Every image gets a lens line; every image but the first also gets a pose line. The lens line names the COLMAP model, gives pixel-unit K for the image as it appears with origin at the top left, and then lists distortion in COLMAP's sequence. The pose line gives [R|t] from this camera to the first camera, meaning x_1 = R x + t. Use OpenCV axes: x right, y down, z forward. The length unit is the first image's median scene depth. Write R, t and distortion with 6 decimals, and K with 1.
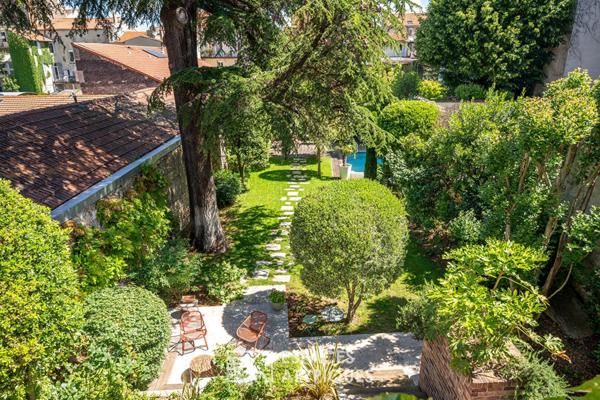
lens RADIAL K [[402.7, 0, 300.0], [0, 402.7, 200.0], [0, 0, 1]] dist [0.003481, 0.000143]
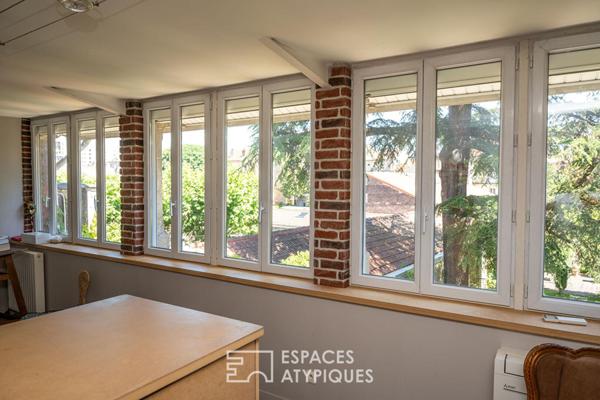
lens RADIAL K [[402.7, 0, 300.0], [0, 402.7, 200.0], [0, 0, 1]] dist [0.003481, 0.000143]
pose [[0.805855, 0.034663, -0.591097, 0.047089], [-0.205856, 0.952413, -0.224797, 0.042522], [0.555176, 0.302834, 0.774642, -0.159513]]
